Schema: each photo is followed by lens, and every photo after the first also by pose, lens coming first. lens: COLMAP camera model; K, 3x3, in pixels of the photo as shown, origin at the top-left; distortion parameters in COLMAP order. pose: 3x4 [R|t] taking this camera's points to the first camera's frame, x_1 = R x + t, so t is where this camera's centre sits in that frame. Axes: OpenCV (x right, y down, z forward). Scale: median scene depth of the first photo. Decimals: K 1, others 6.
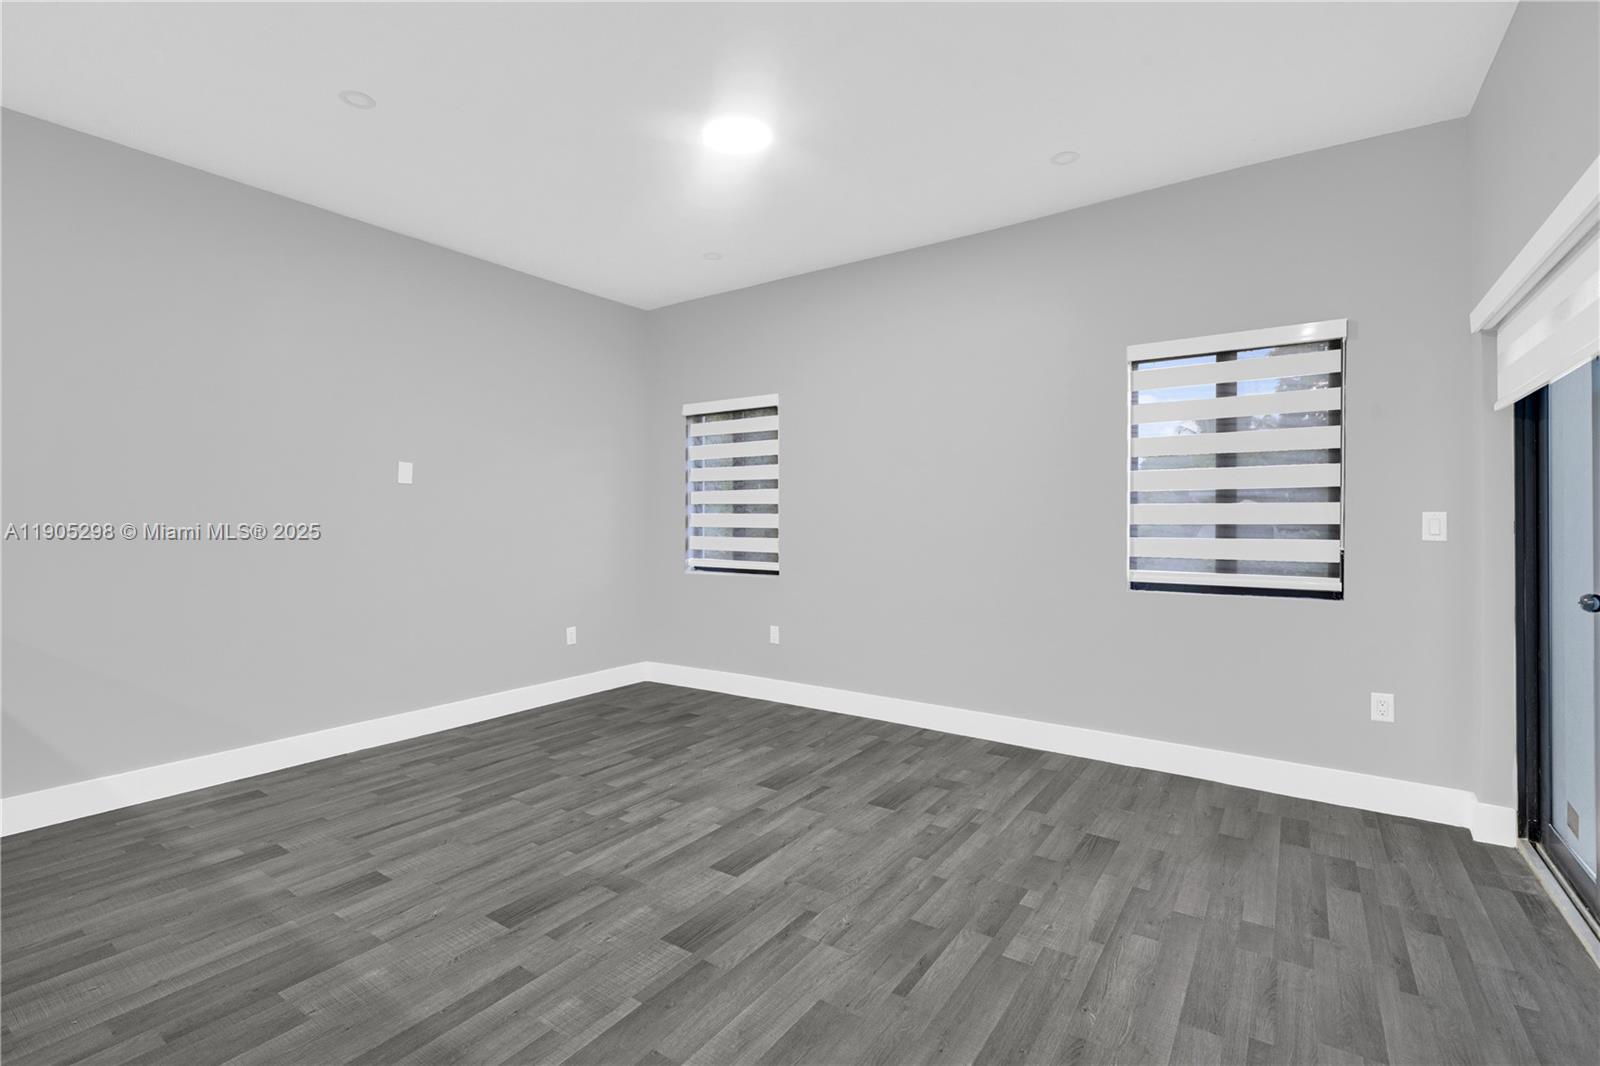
lens RADIAL K [[710.0, 0, 800.0], [0, 710.0, 533.0], [0, 0, 1]] dist [0.001015, 0.000241]
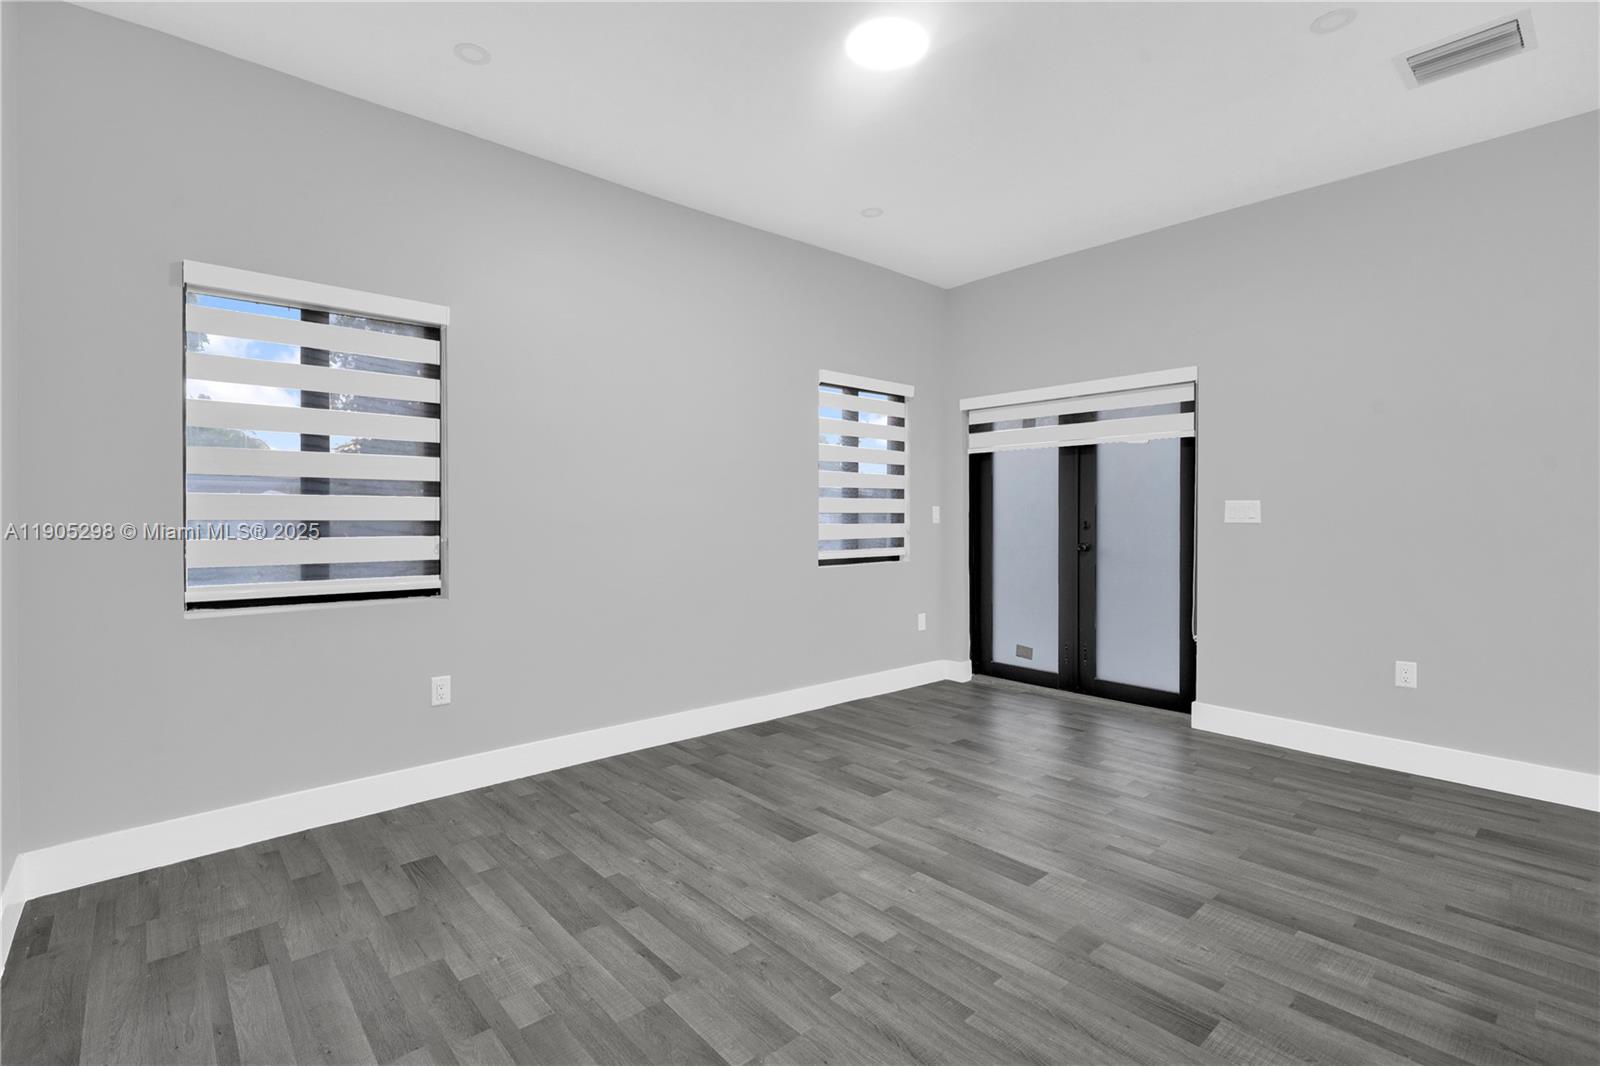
lens RADIAL K [[736.7, 0, 758.4], [0, 736.7, 517.4], [0, 0, 1]] dist [0.001971, 0.000159]
pose [[0.262303, -0.001959, 0.964983, -0.897152], [0.013820, 0.999903, -0.001726, -0.003566], [-0.964887, 0.013789, 0.262305, 0.857974]]
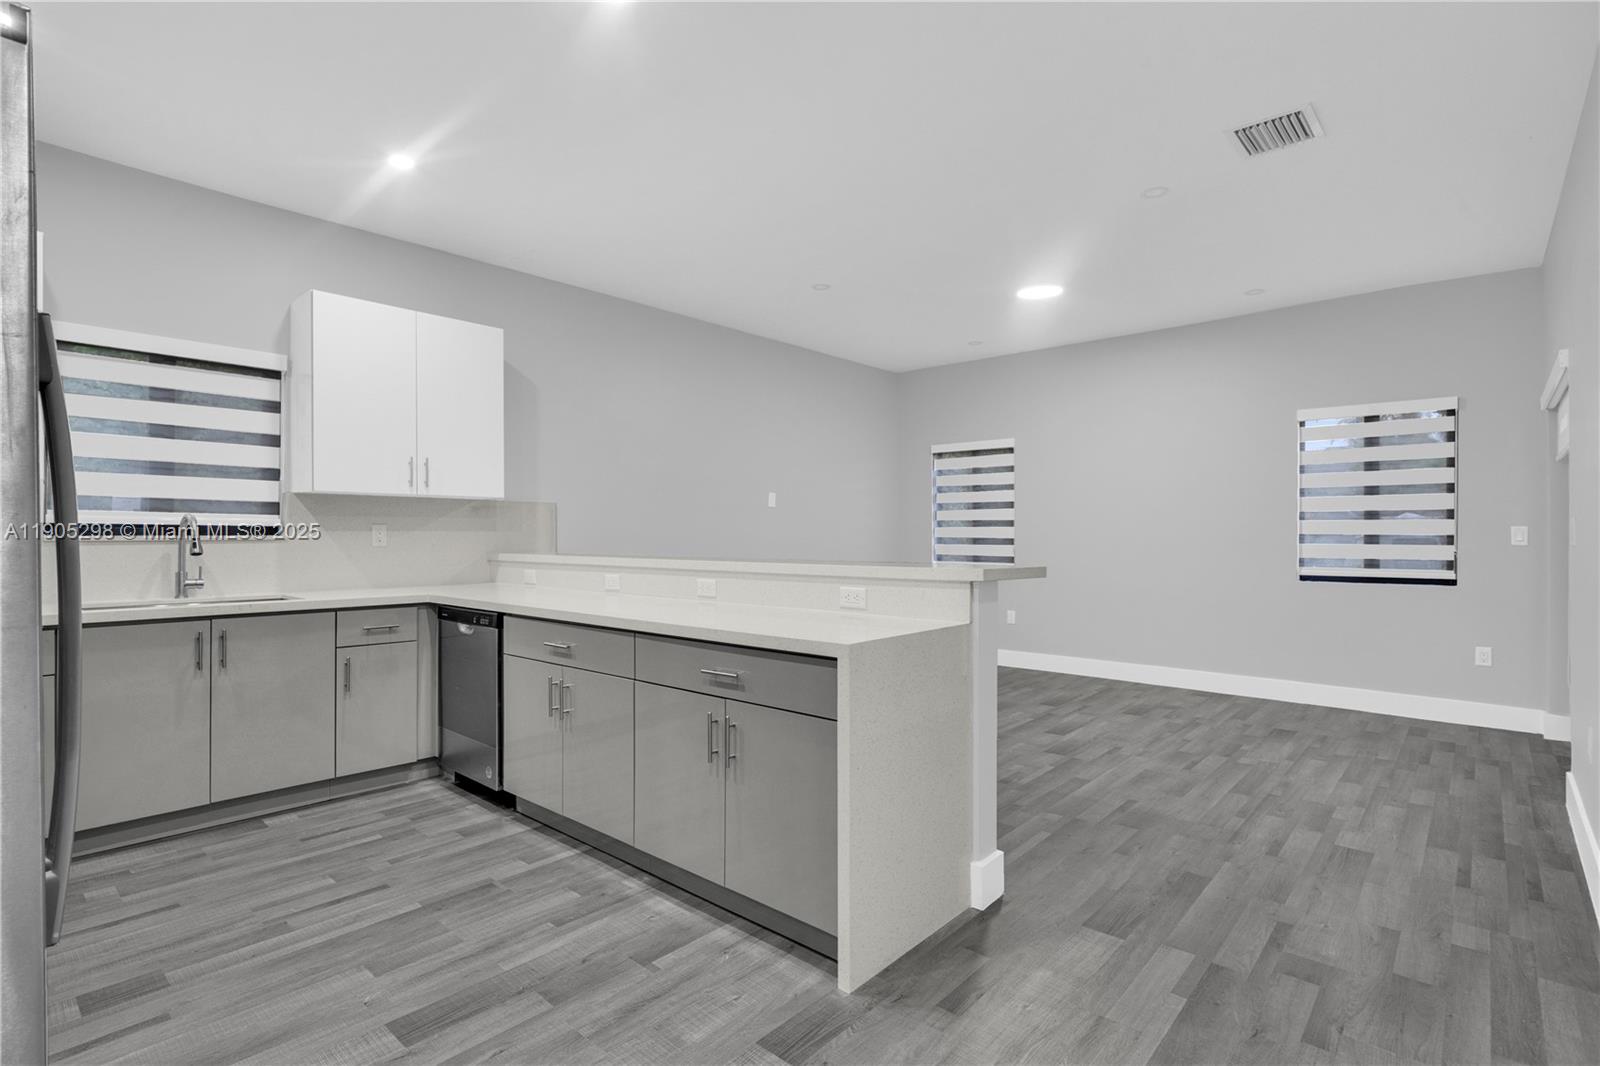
lens RADIAL K [[751.1, 0, 800.0], [0, 751.1, 533.0], [0, 0, 1]] dist [0.005767, -0.000174]
pose [[0.991838, -0.000519, -0.127501, -0.382316], [-0.001720, 0.999846, -0.017443, 0.014045], [0.127490, 0.017520, 0.991685, -0.715052]]
